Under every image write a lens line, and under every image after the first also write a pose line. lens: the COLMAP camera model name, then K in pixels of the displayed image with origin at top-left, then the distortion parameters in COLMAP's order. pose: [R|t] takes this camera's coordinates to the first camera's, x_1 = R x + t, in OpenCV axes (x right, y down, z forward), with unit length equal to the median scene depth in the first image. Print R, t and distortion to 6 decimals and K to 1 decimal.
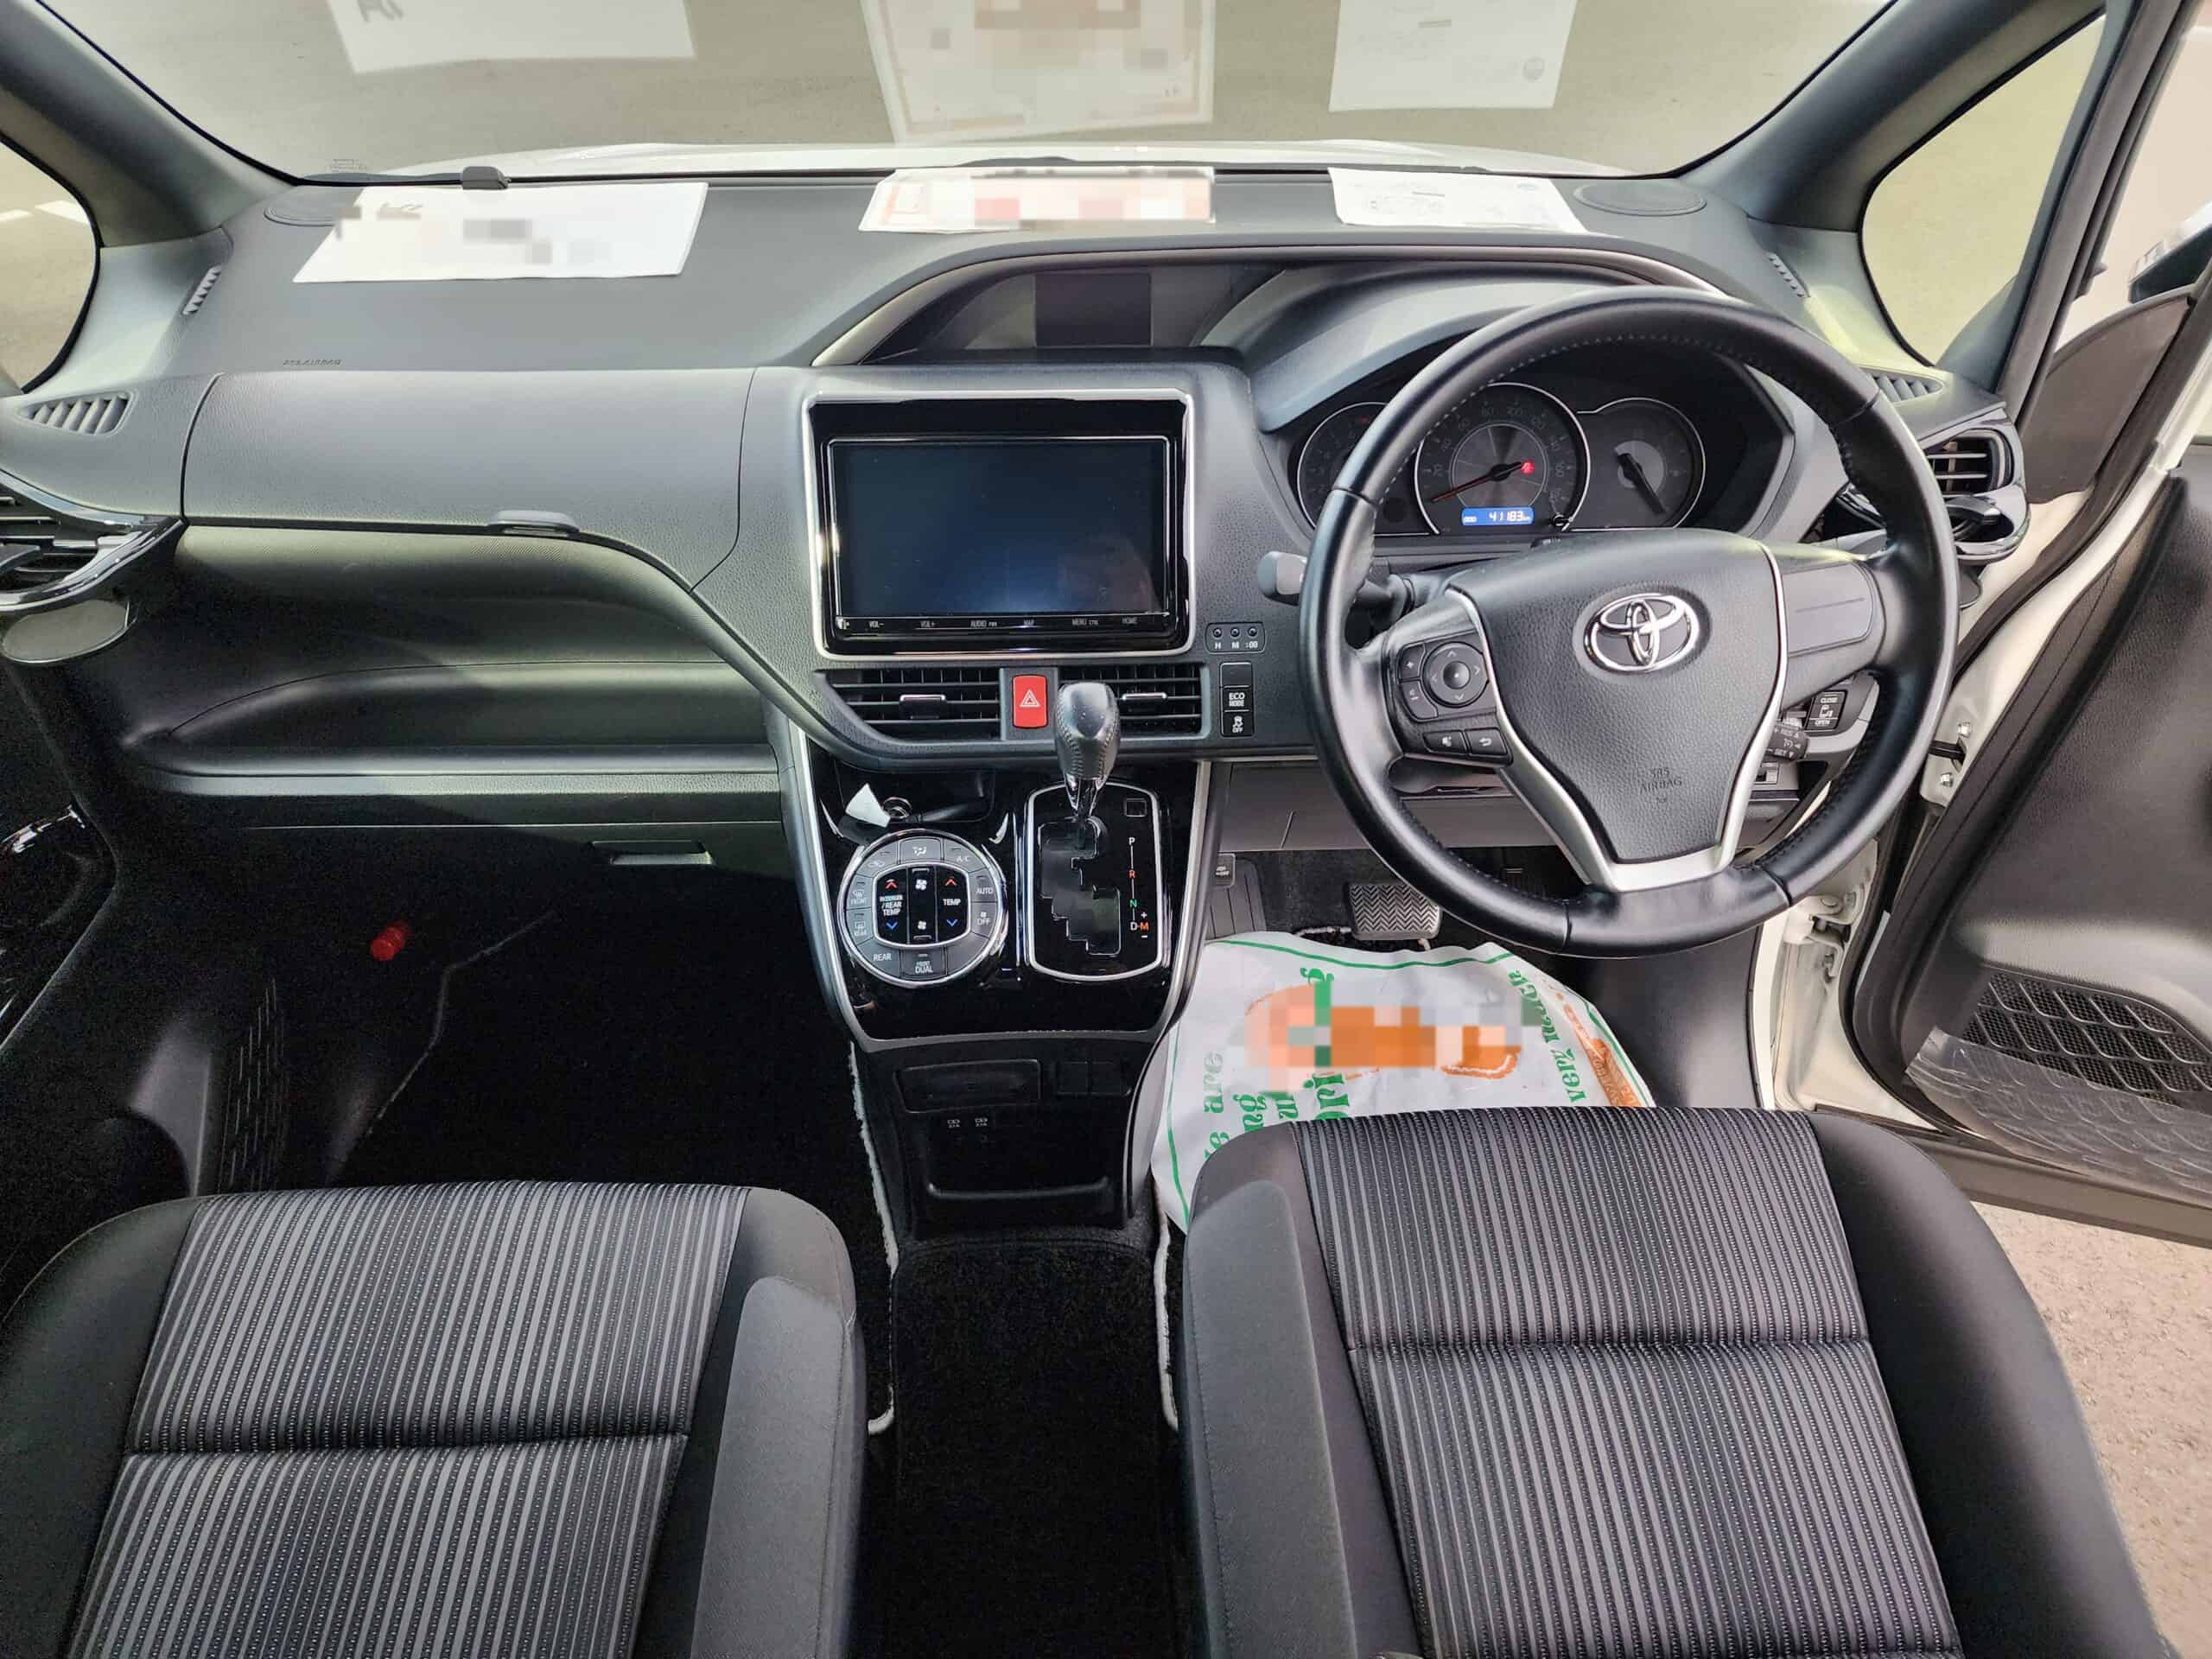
lens RADIAL K [[1462.1, 0, 1079.9], [0, 1462.1, 825.3], [0, 0, 1]] dist [0.097083, -0.097428]
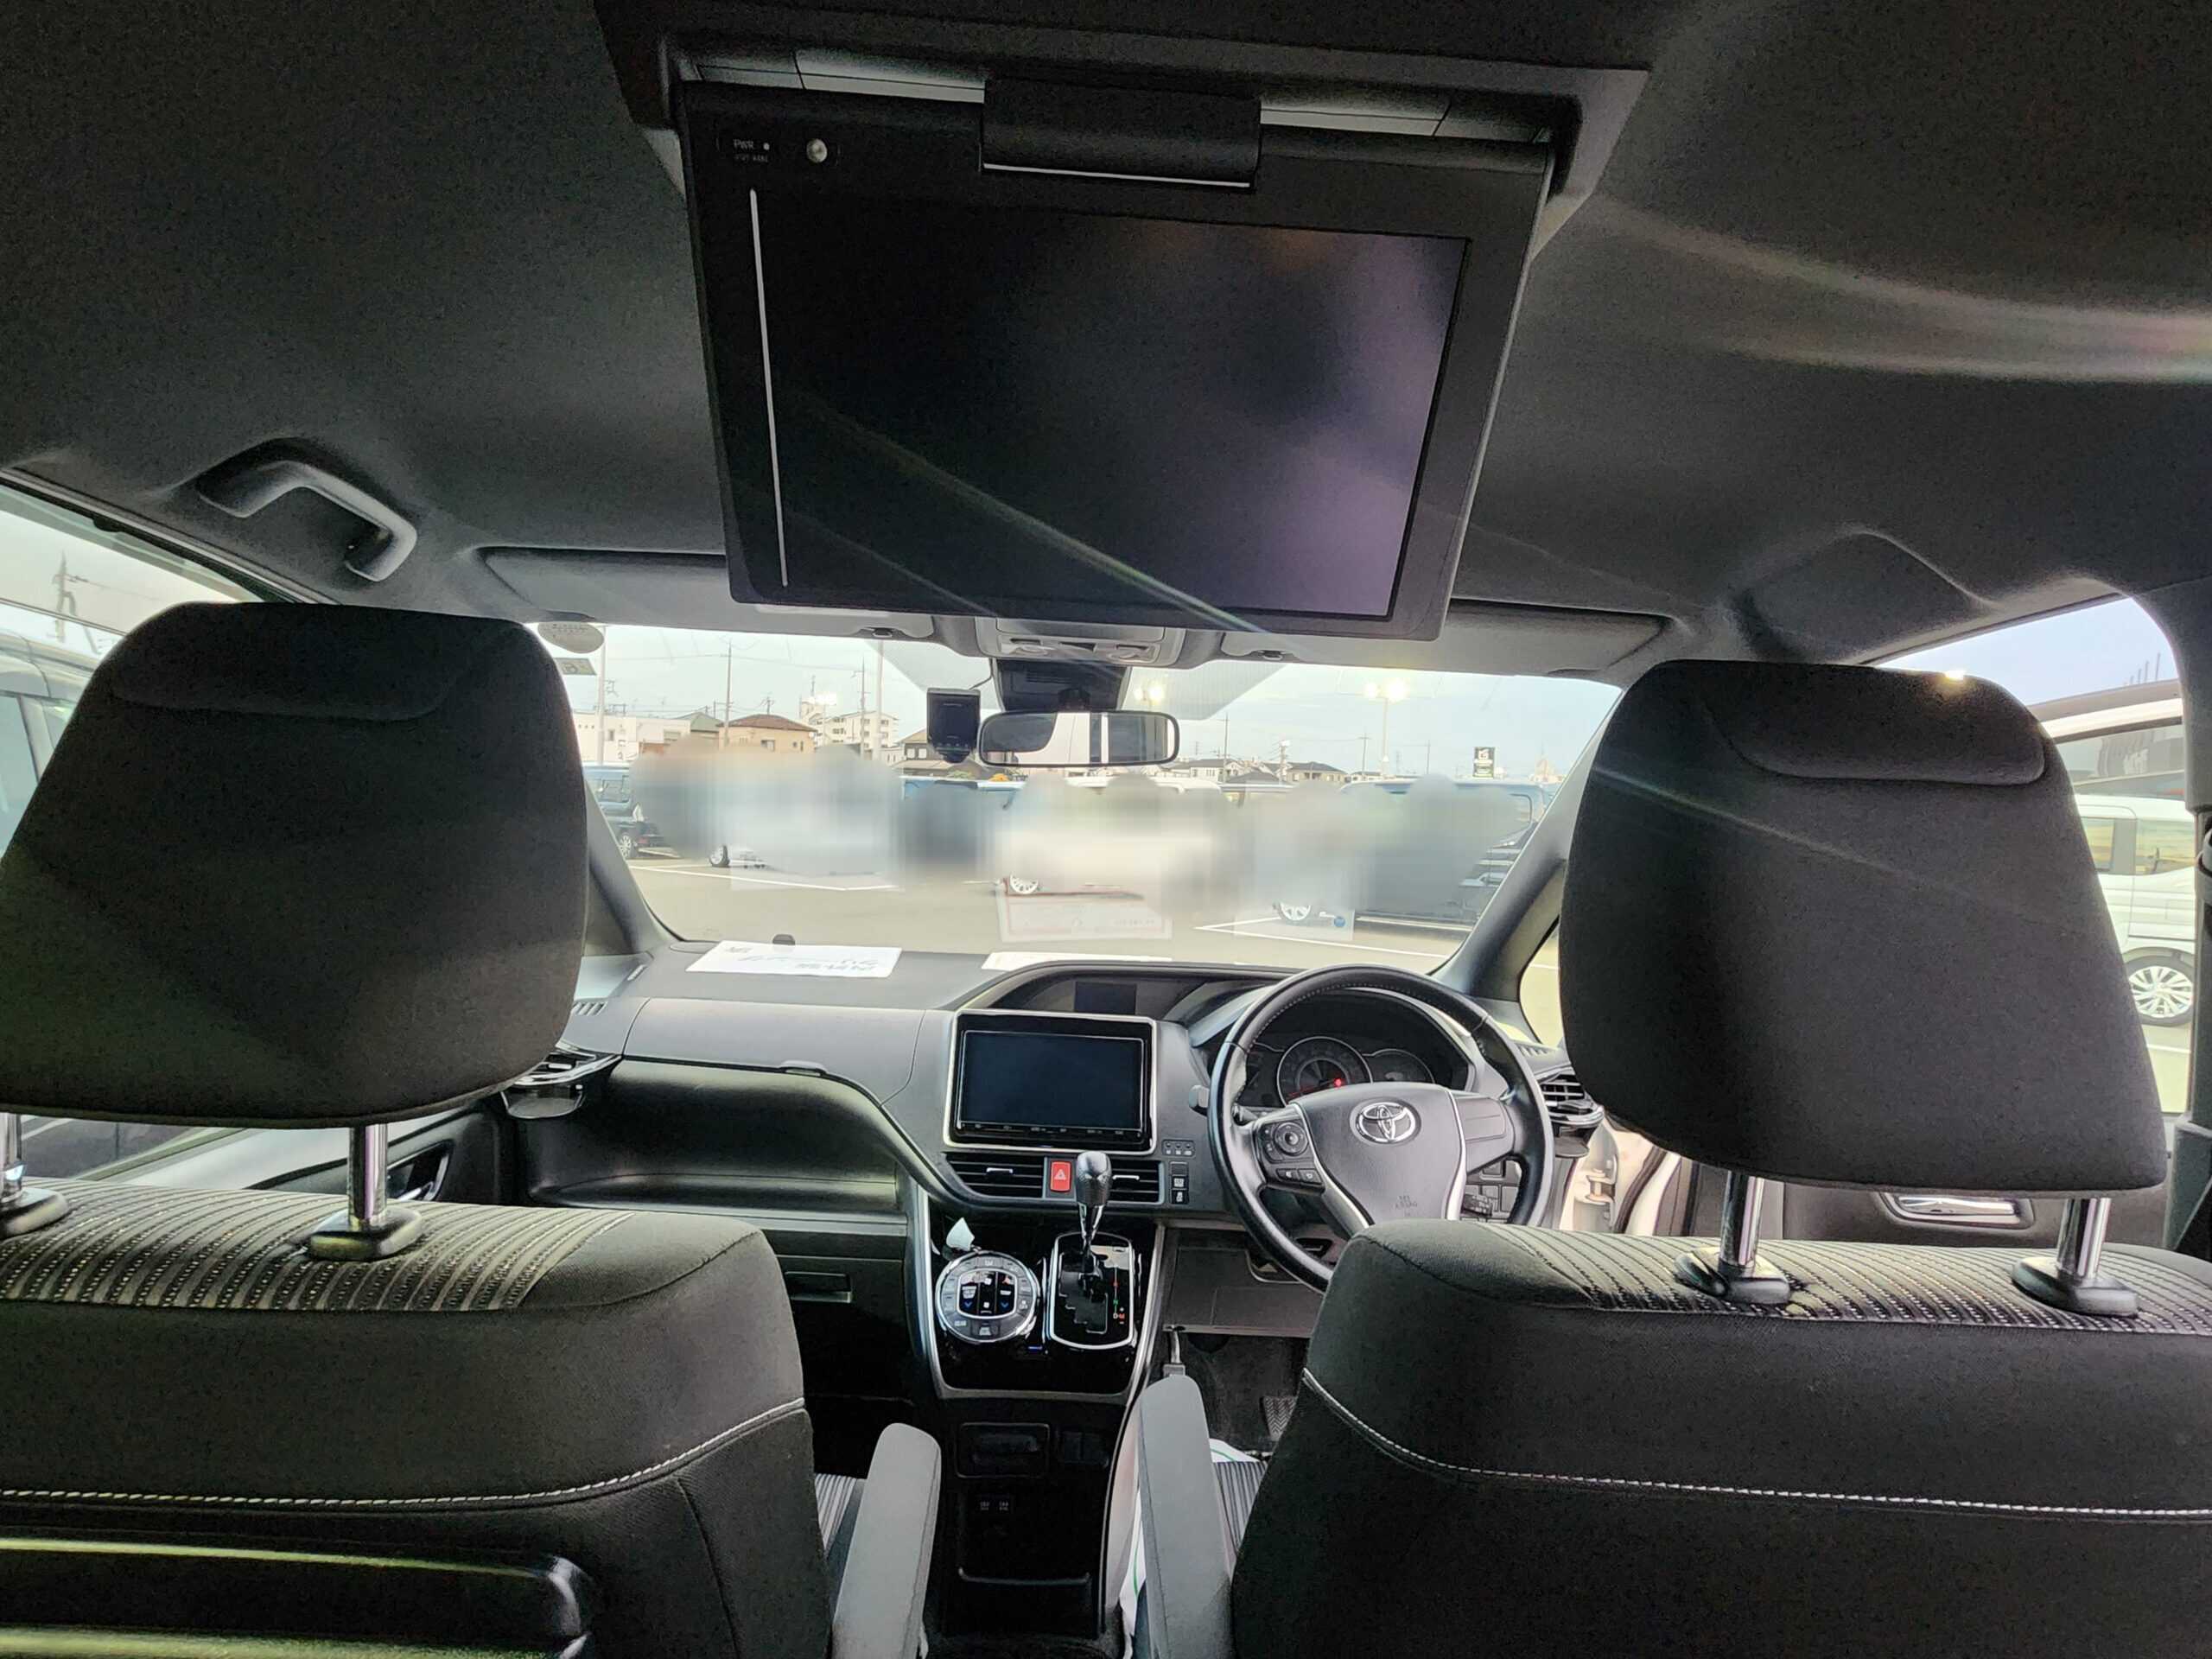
lens RADIAL K [[886.1, 0, 1106.0], [0, 886.1, 829.5], [0, 0, 1]] dist [0.000012, 0.000009]
pose [[0.998636, 0.052146, -0.002670, 0.000997], [-0.045467, 0.843320, -0.535485, 0.130616], [-0.025672, 0.534876, 0.844540, -0.116664]]
